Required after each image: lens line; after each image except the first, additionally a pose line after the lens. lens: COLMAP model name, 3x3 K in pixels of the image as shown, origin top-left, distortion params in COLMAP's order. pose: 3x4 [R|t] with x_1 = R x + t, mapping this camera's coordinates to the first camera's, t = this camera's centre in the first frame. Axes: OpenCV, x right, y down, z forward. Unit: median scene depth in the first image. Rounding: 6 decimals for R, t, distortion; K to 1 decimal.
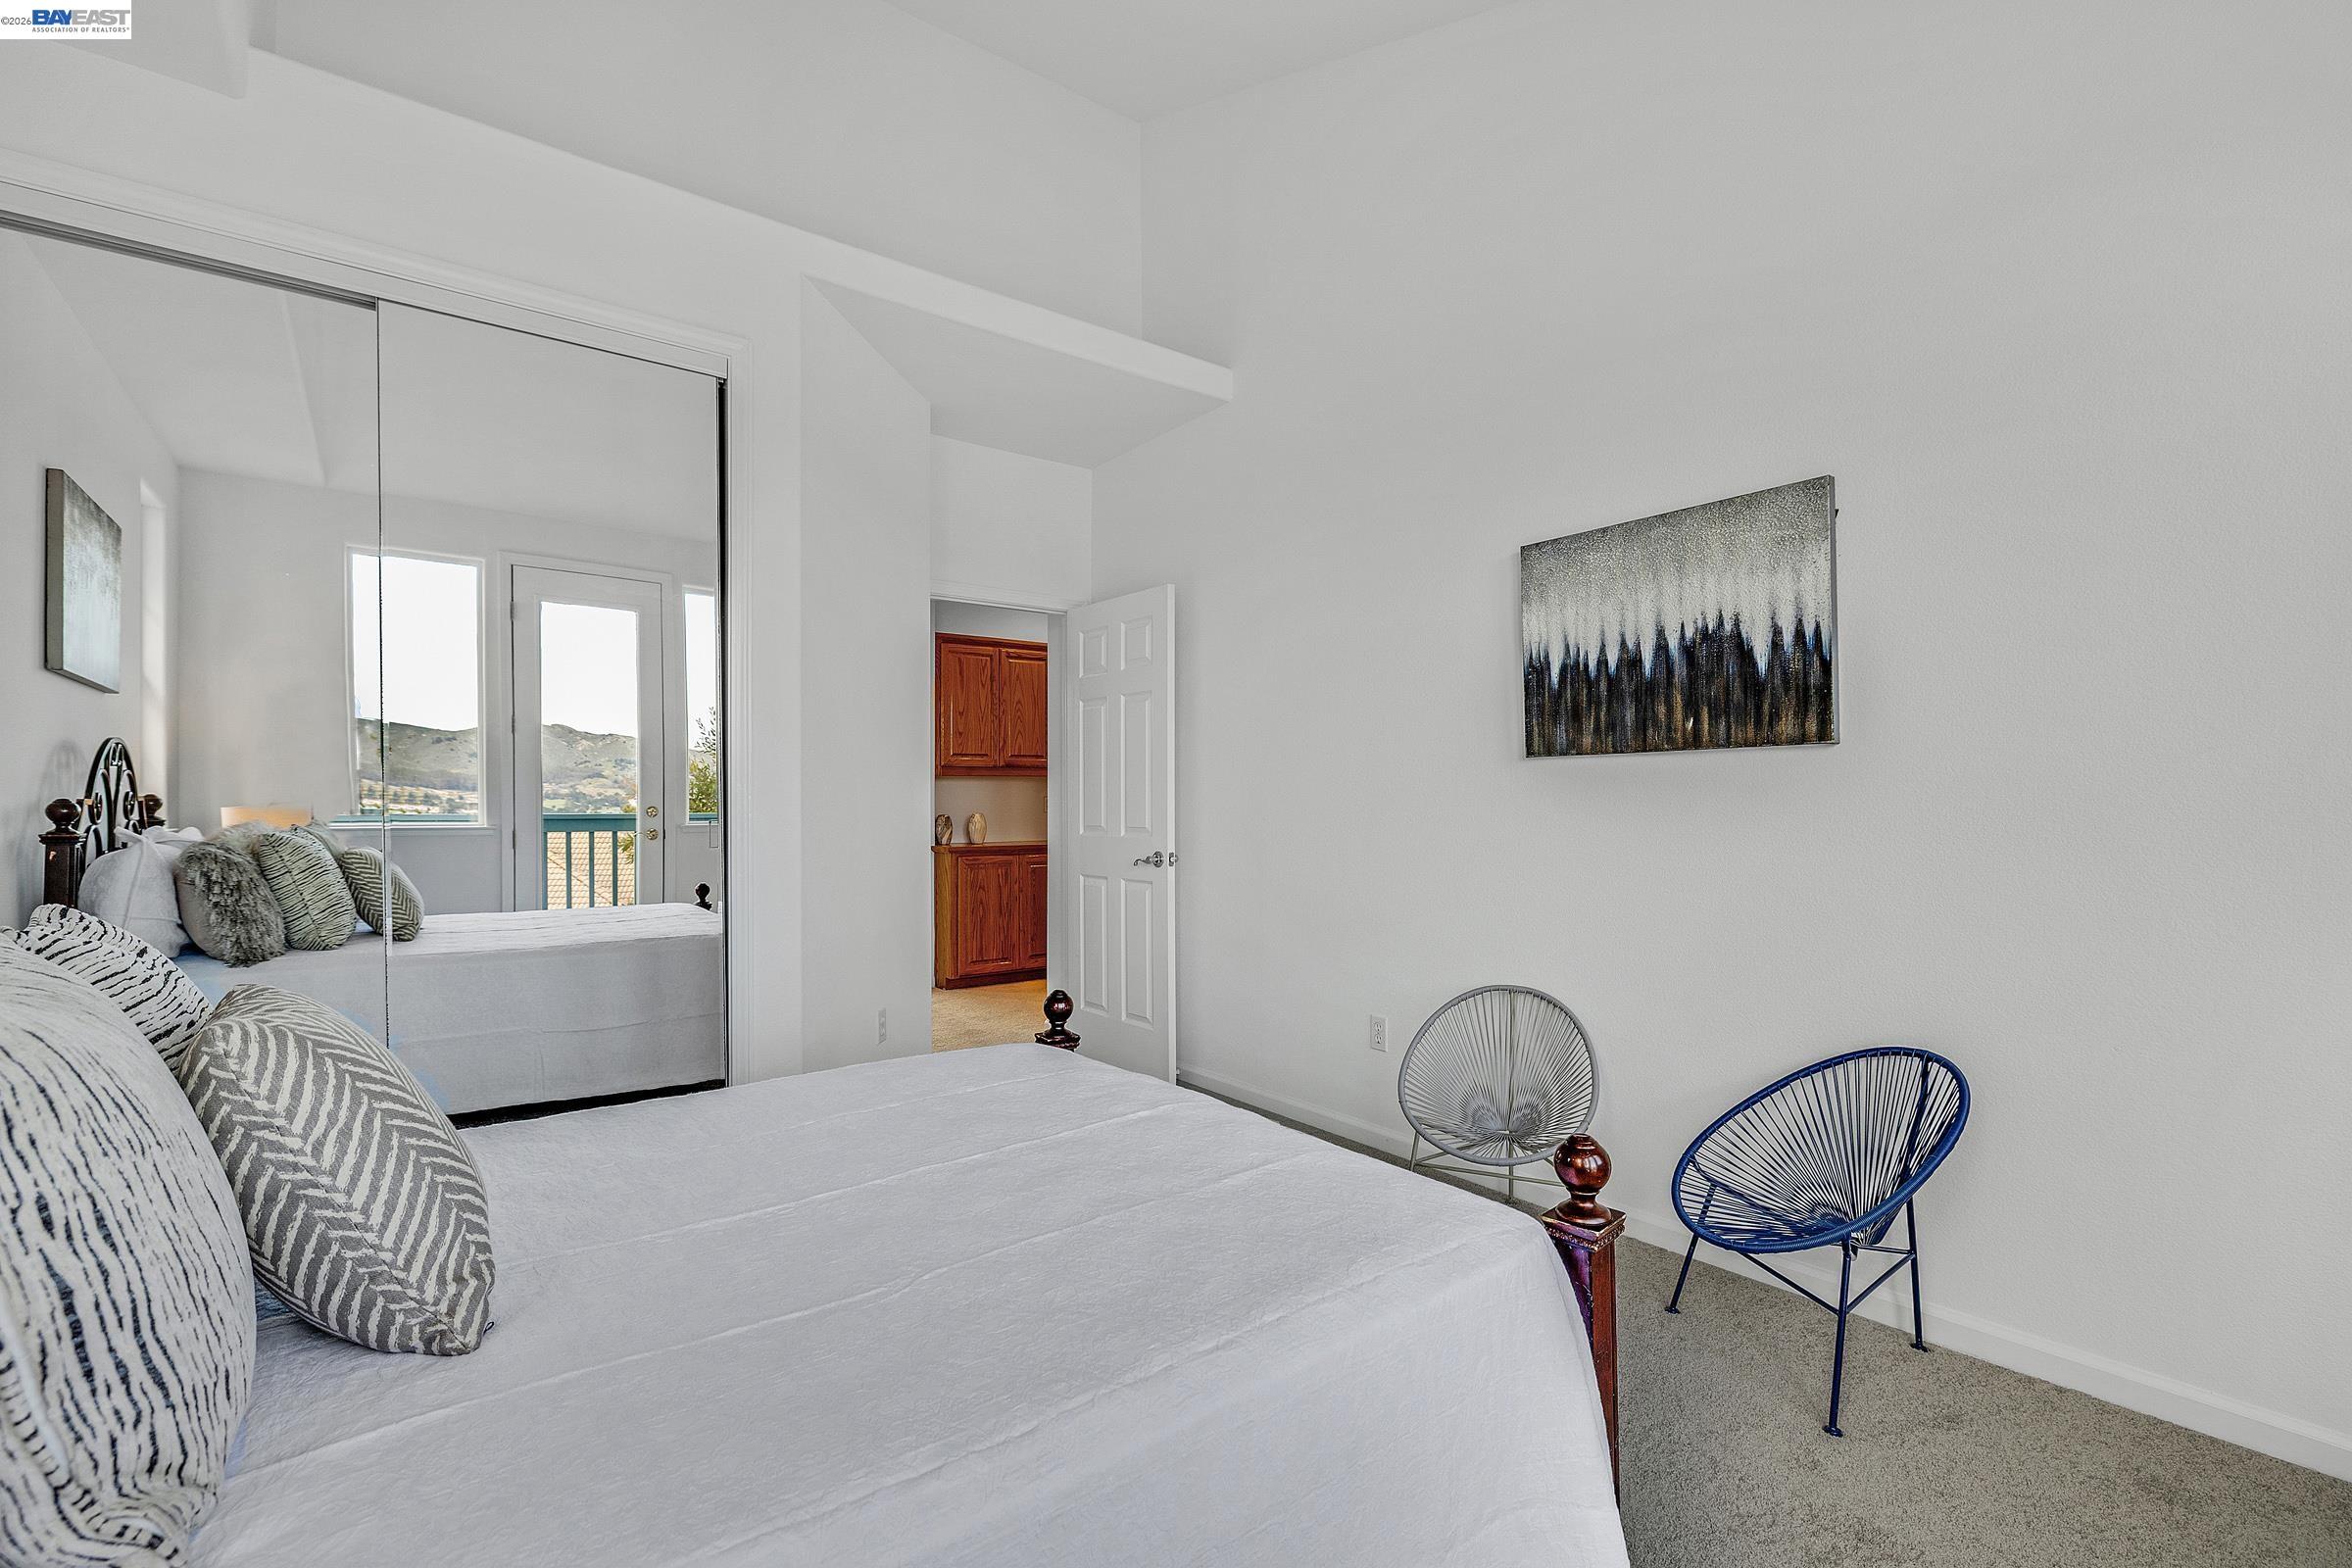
lens RADIAL K [[1036.3, 0, 1168.4], [0, 1036.3, 803.8], [0, 0, 1]] dist [-0.004990, -0.000200]
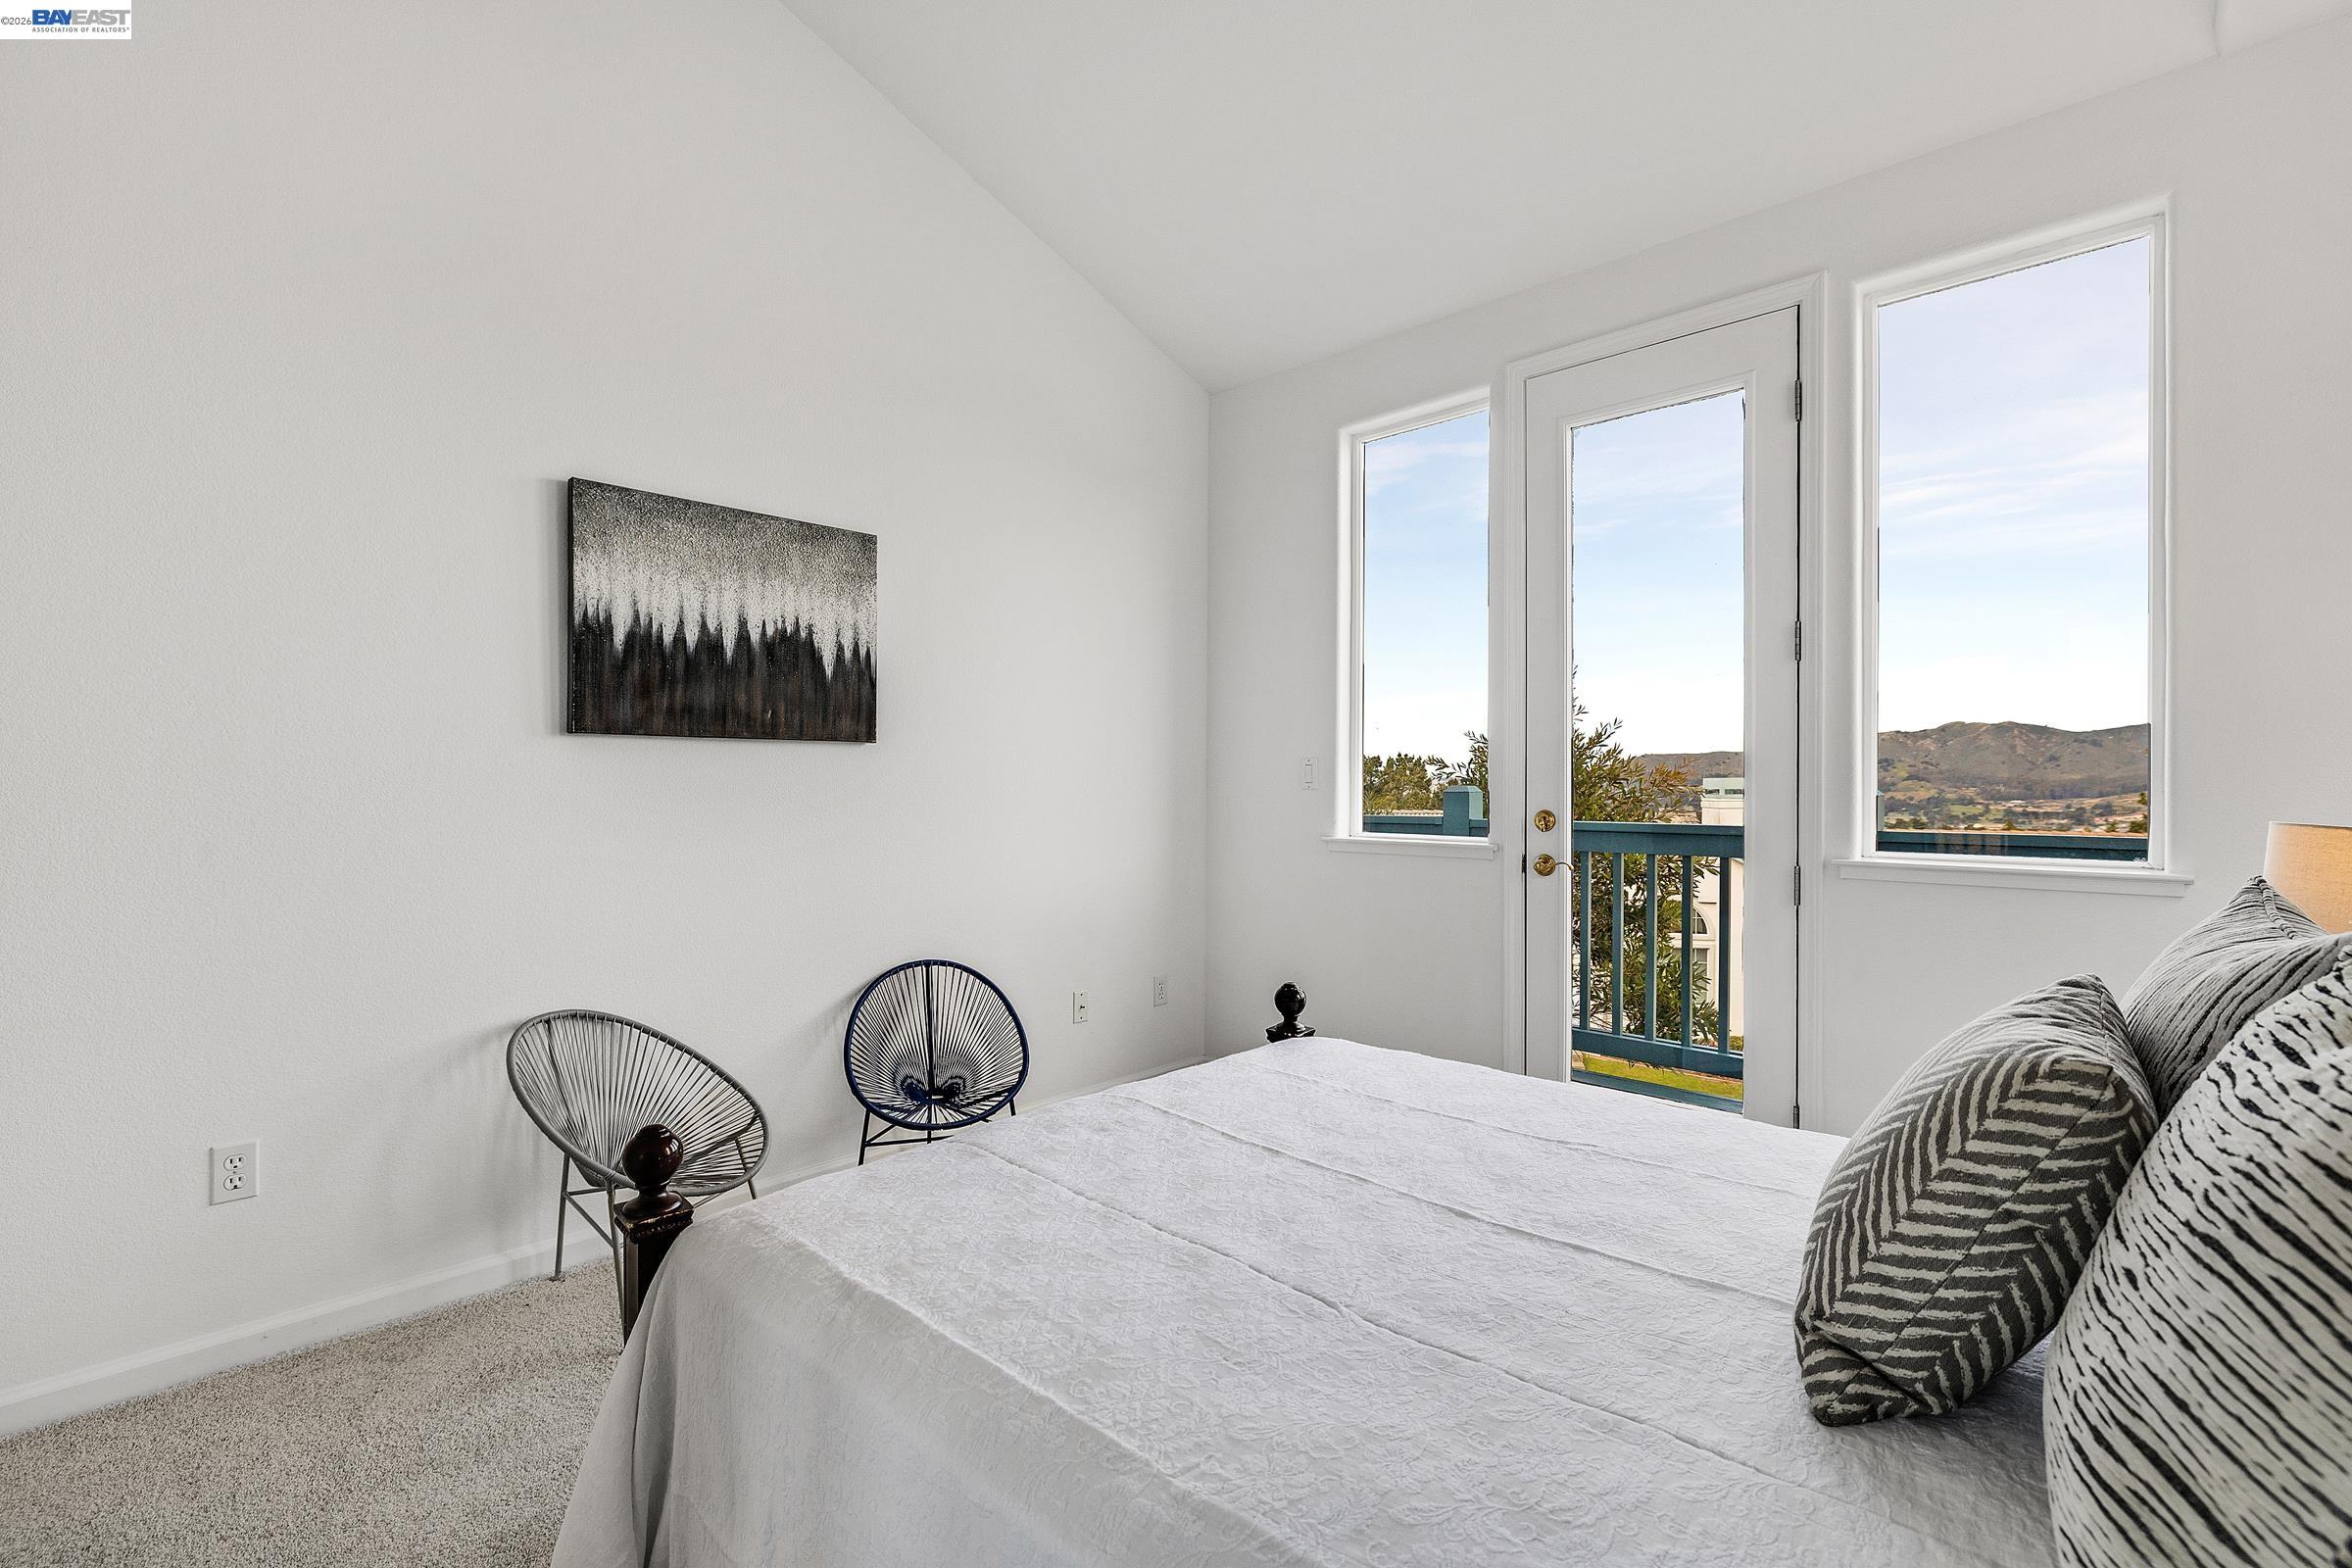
lens RADIAL K [[1036.3, 0, 1179.1], [0, 1036.3, 775.1], [0, 0, 1]] dist [-0.004990, -0.000200]
pose [[-0.171932, 0.014680, 0.984999, -0.613587], [0.002553, 0.999892, -0.014457, 0.002481], [-0.985106, 0.000029, -0.171951, 0.737981]]
